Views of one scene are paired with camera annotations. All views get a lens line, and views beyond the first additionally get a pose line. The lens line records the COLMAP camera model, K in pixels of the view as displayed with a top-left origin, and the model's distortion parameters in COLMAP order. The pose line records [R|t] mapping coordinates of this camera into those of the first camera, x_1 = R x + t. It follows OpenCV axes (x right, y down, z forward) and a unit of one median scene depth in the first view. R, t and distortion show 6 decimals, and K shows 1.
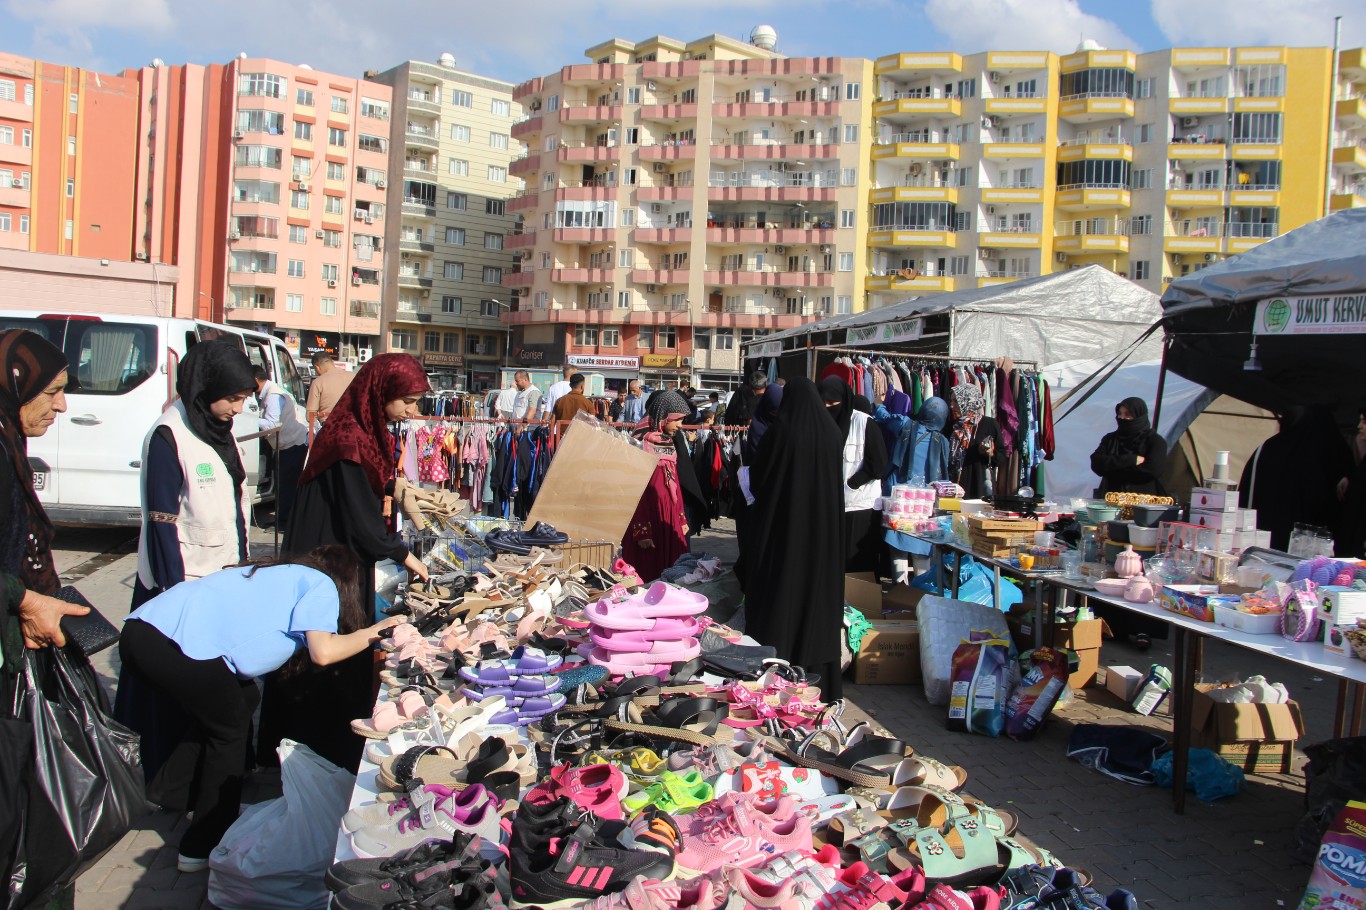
lens RADIAL K [[1124.5, 0, 689.2], [0, 1124.5, 448.2], [0, 0, 1]] dist [-0.178161, 0.160016]
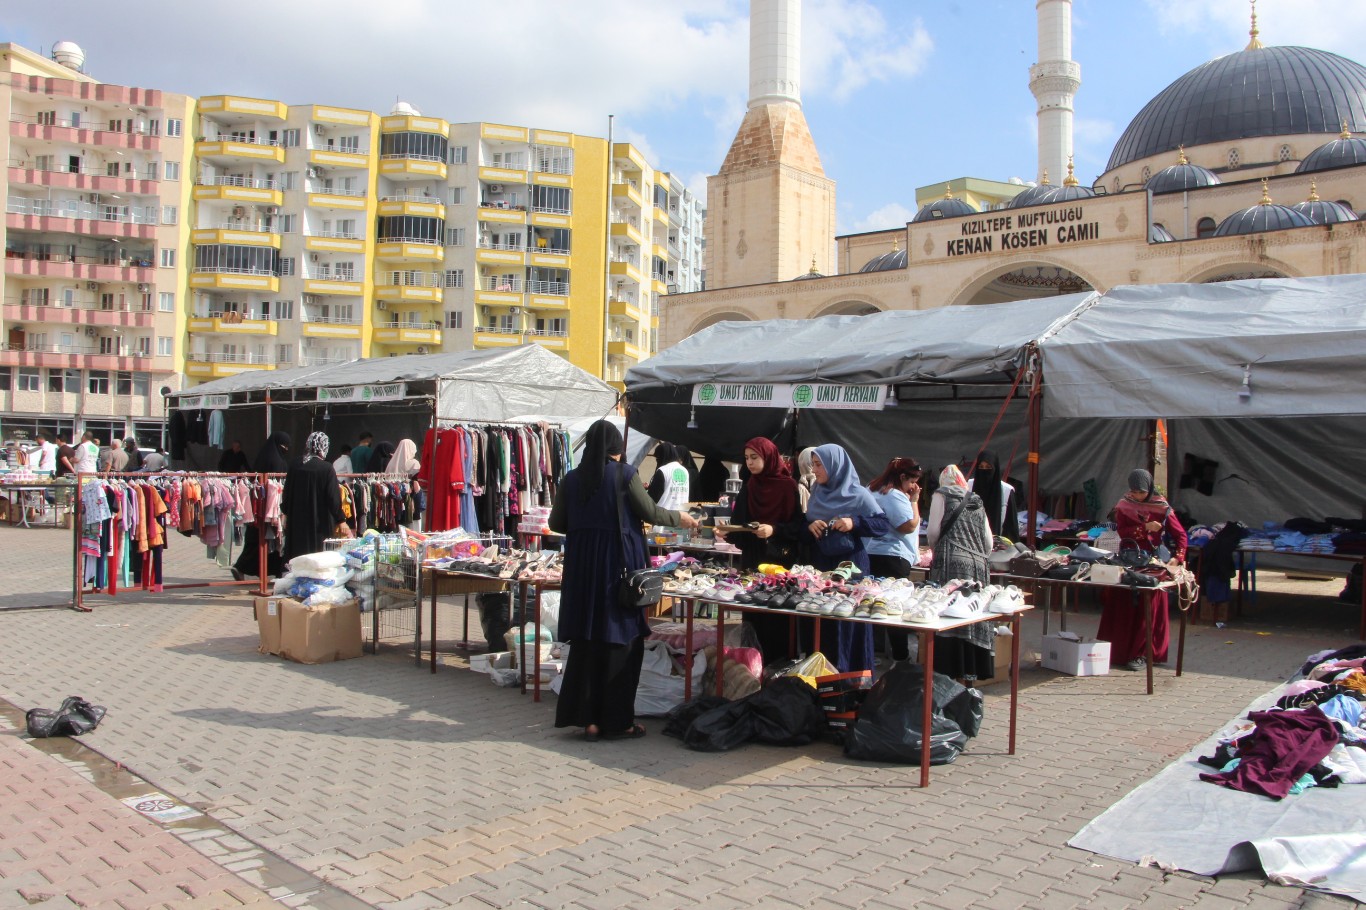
lens RADIAL K [[1124.5, 0, 689.2], [0, 1124.5, 448.2], [0, 0, 1]] dist [-0.178161, 0.160016]
pose [[0.810802, -0.017757, 0.585051, -0.049034], [0.037770, 0.999044, -0.022021, -0.000662], [-0.584101, 0.039952, 0.810697, -0.036419]]
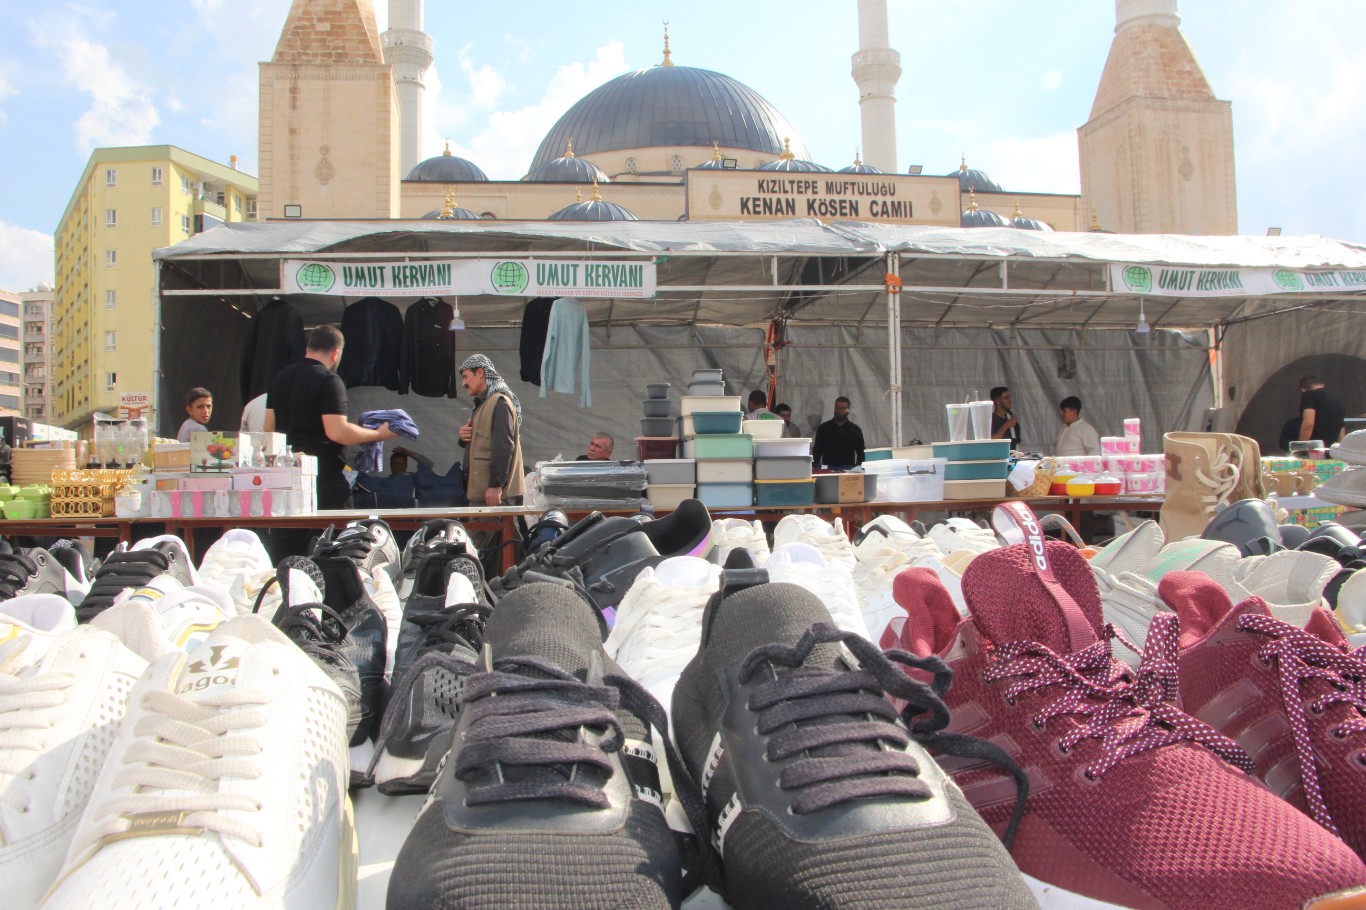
lens RADIAL K [[1124.5, 0, 689.2], [0, 1124.5, 448.2], [0, 0, 1]] dist [-0.178161, 0.160016]
pose [[0.028231, -0.009241, 0.999559, -0.090746], [0.066766, 0.997742, 0.007339, -0.006686], [-0.997369, 0.066529, 0.028784, 0.271191]]
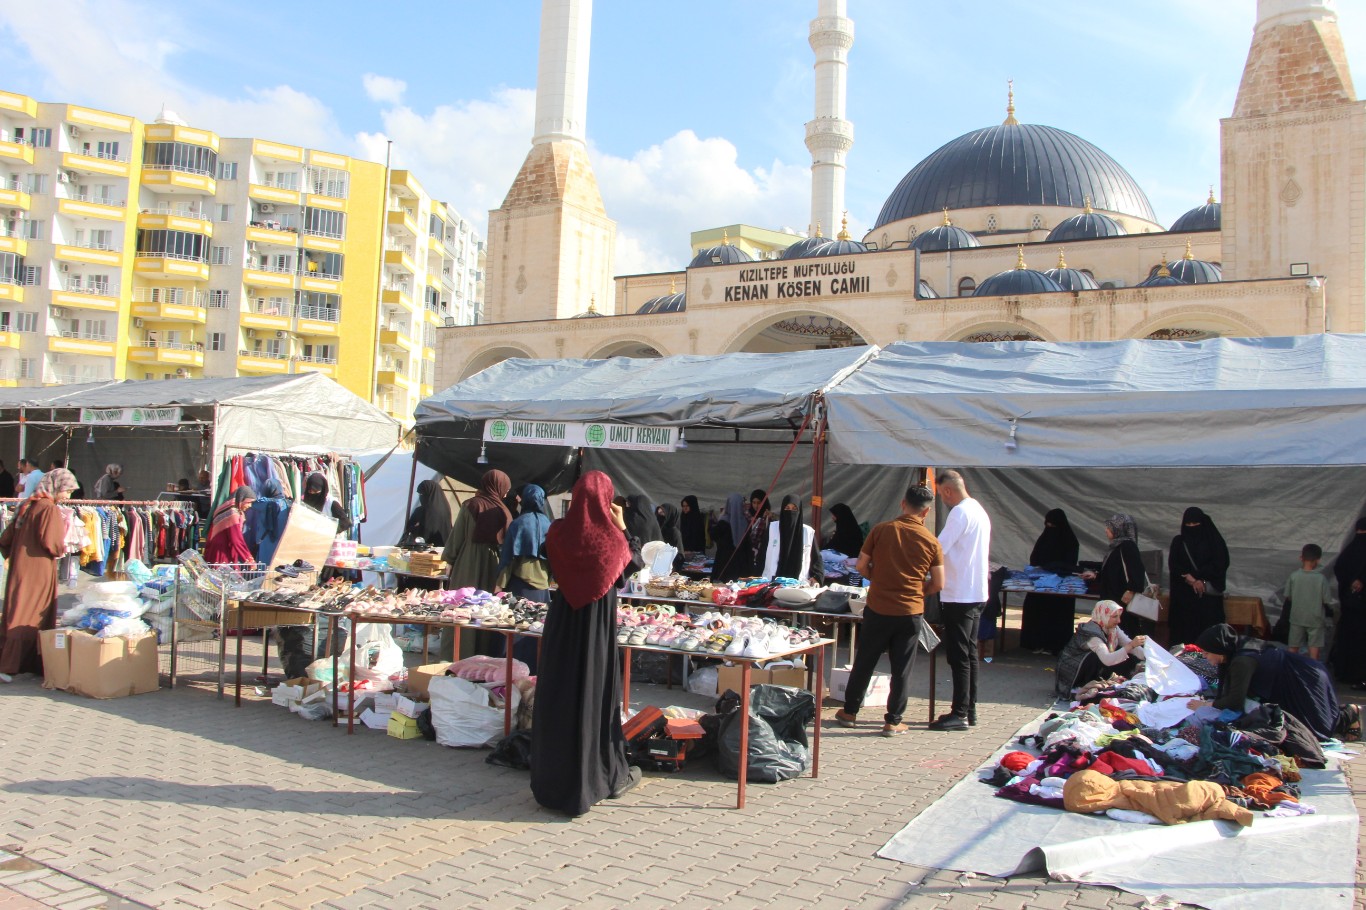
lens RADIAL K [[1127.1, 0, 683.0], [0, 1127.1, 455.0], [0, 0, 1]] dist [-0.176851, 0.159970]
pose [[0.676843, 0.019777, 0.735862, -0.054123], [0.017413, 0.998929, -0.042864, -0.000907], [-0.735921, 0.041826, 0.675774, -0.036575]]
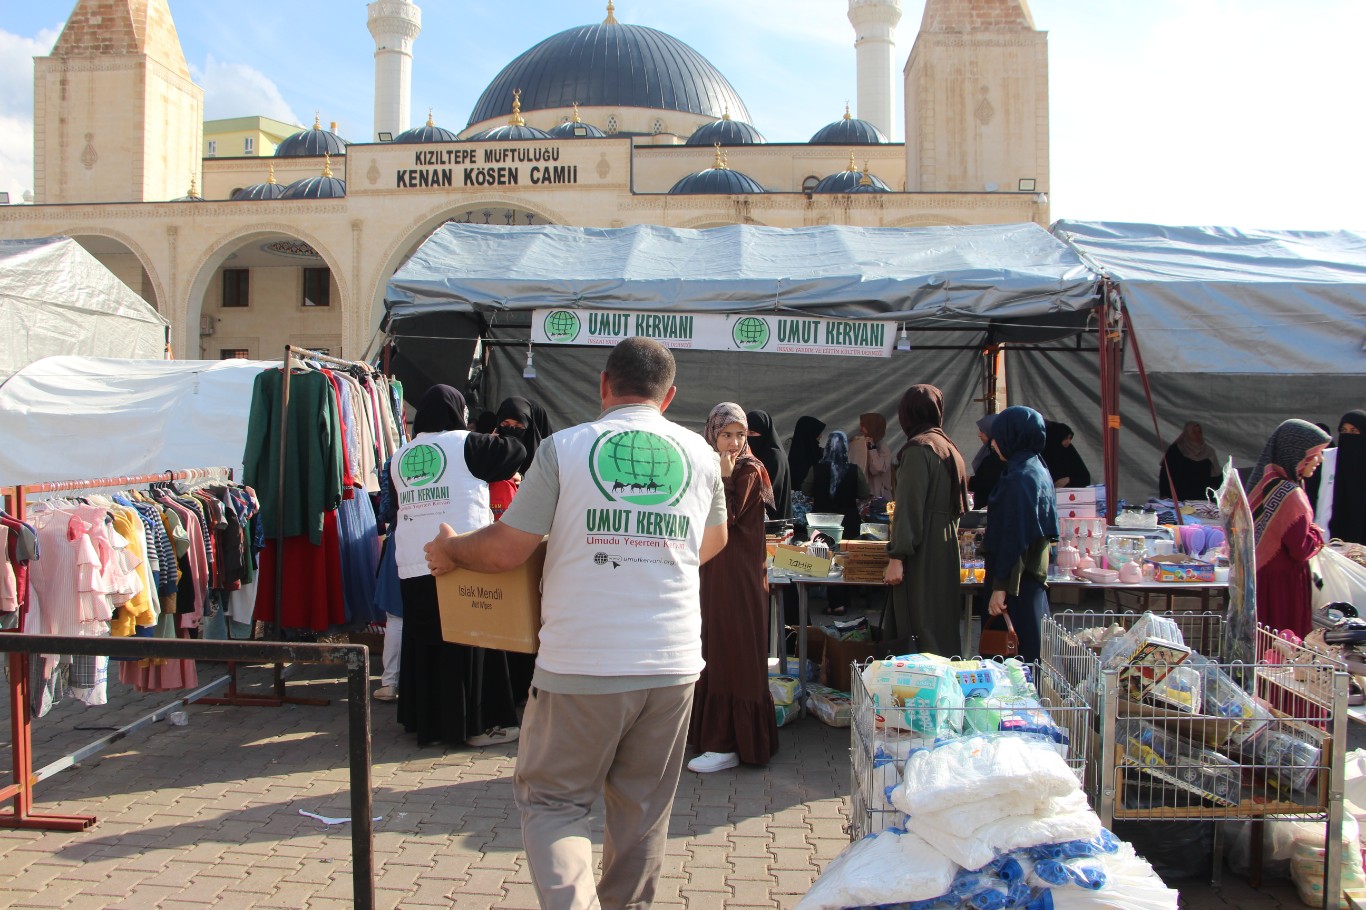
lens RADIAL K [[1124.5, 0, 689.2], [0, 1124.5, 448.2], [0, 0, 1]] dist [-0.178161, 0.160016]
pose [[0.265205, -0.051140, 0.962835, -0.049526], [0.042691, 0.998236, 0.041261, -0.004668], [-0.963247, 0.030161, 0.266920, 0.062939]]
